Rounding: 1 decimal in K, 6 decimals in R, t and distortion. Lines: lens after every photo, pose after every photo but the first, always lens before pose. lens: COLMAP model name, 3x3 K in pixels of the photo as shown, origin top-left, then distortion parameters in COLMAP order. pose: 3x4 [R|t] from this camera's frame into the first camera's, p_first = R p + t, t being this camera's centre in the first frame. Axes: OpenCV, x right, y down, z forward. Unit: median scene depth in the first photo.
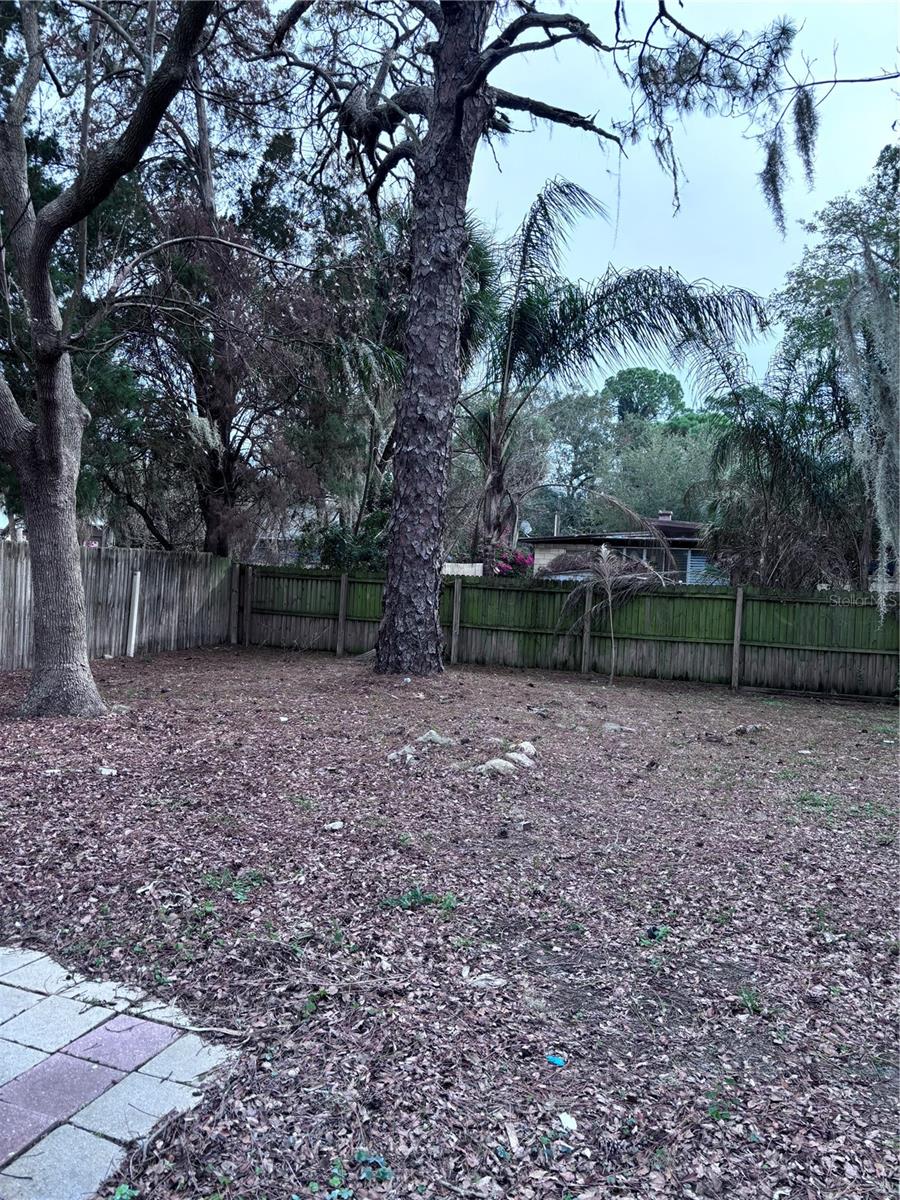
lens RADIAL K [[902.9, 0, 454.8], [0, 902.9, 606.9], [0, 0, 1]] dist [0.037904, -0.043430]
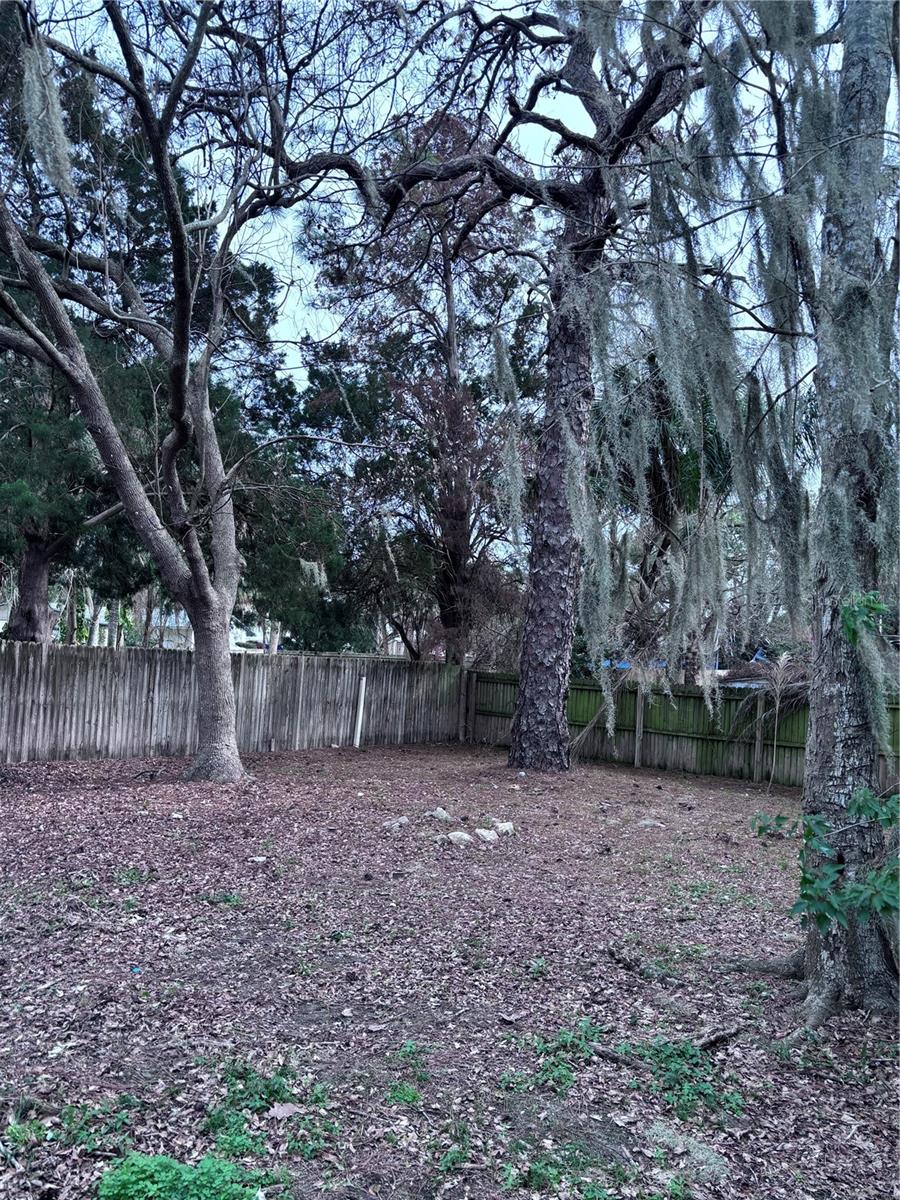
lens RADIAL K [[902.9, 0, 445.2], [0, 902.9, 593.4], [0, 0, 1]] dist [0.037904, -0.043430]
pose [[0.908868, -0.034528, -0.415651, 0.307246], [-0.021226, 0.991447, -0.128772, 0.004558], [0.416543, 0.125860, 0.900362, -0.078326]]
